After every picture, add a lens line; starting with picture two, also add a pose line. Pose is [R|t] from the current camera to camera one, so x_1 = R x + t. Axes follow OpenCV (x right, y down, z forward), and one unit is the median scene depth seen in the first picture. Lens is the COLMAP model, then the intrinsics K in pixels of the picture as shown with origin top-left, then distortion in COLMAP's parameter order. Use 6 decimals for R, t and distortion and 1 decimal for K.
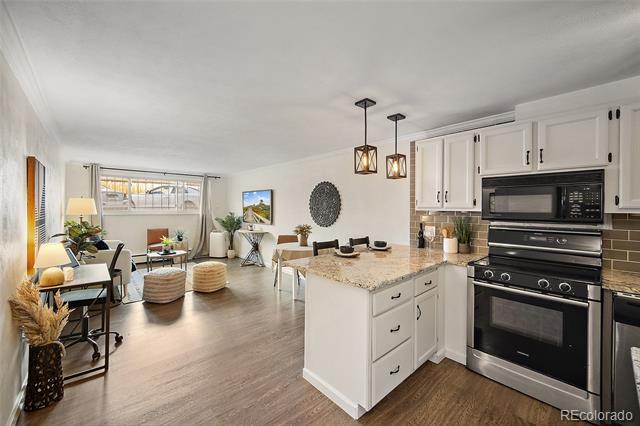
lens RADIAL K [[254.6, 0, 317.1], [0, 254.6, 206.5], [0, 0, 1]] dist [0.001155, 0.000325]
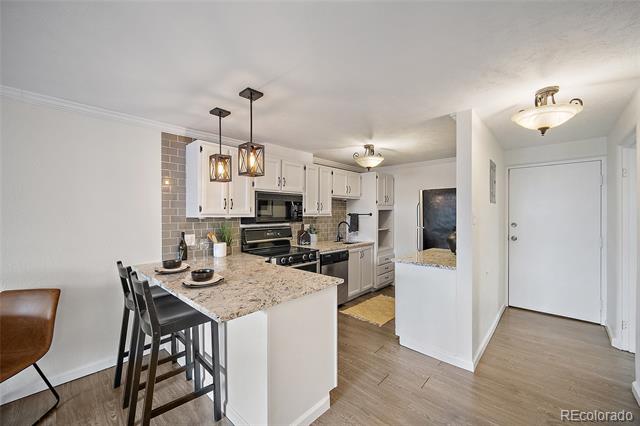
lens RADIAL K [[254.8, 0, 318.3], [0, 254.8, 209.9], [0, 0, 1]] dist [-0.000133, 0.000033]
pose [[-0.086599, 0.013583, 0.996151, -0.676927], [-0.003968, 0.999894, -0.013979, 0.001192], [-0.996235, -0.005163, -0.086536, 0.822957]]
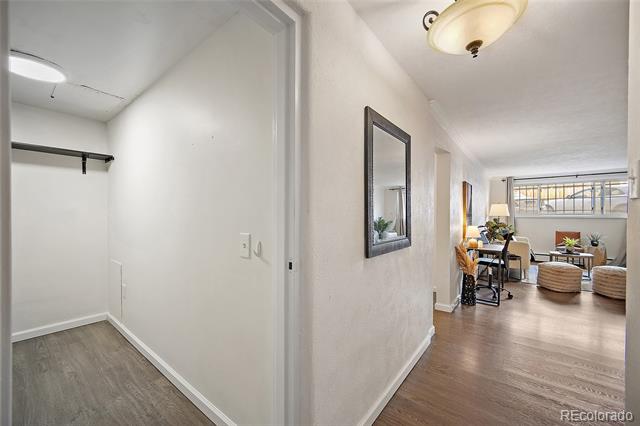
lens RADIAL K [[259.3, 0, 320.0], [0, 259.3, 213.0], [0, 0, 1]] dist [-0.001462, -0.000045]
pose [[0.172829, -0.010421, -0.984897, 0.548672], [-0.000335, 0.999943, -0.010639, 0.059456], [0.984952, 0.002169, 0.172815, -0.370193]]
